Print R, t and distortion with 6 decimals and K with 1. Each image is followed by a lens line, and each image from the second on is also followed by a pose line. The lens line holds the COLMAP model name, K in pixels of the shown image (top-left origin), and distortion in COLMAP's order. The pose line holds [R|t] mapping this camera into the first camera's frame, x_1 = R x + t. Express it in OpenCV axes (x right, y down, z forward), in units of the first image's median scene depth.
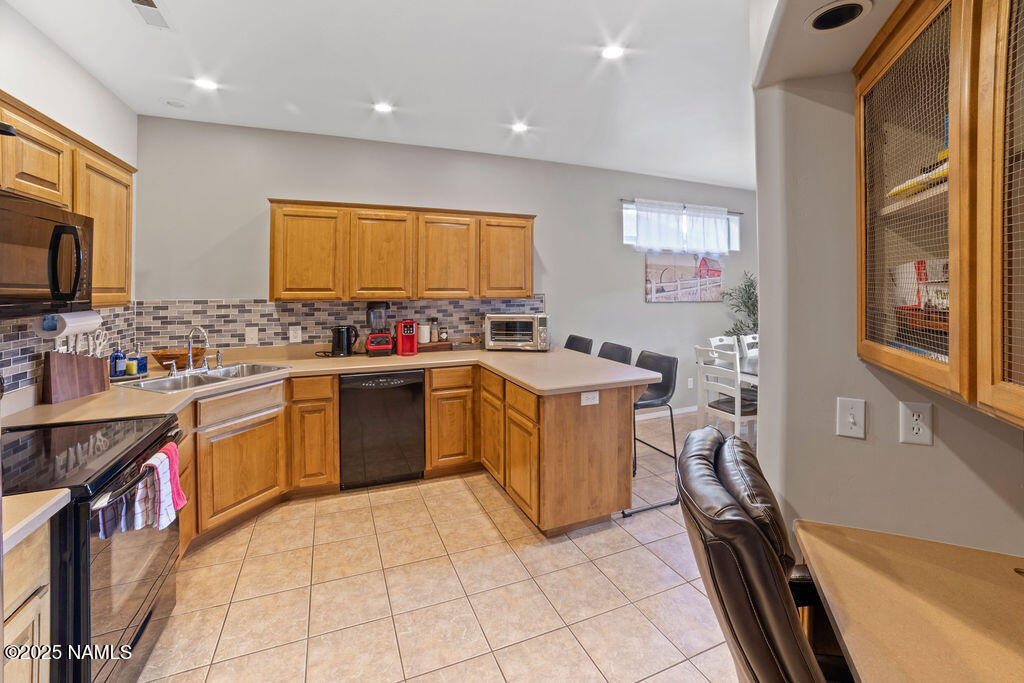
lens RADIAL K [[445.7, 0, 581.0], [0, 445.7, 286.9], [0, 0, 1]] dist [-0.065841, 0.000016]
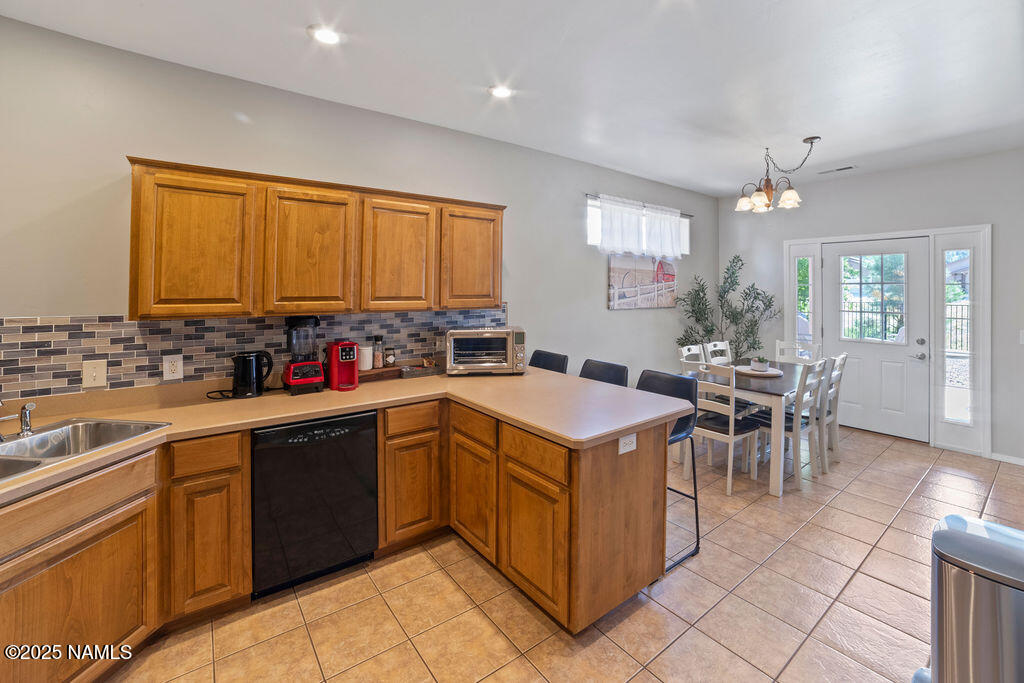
lens RADIAL K [[435.5, 0, 558.3], [0, 435.5, 284.3], [0, 0, 1]] dist [-0.066574, 0.015691]
pose [[0.980707, 0.001181, 0.195478, -0.201049], [0.001452, 0.999910, -0.013324, -0.009003], [-0.195477, 0.013351, 0.980618, 0.252714]]
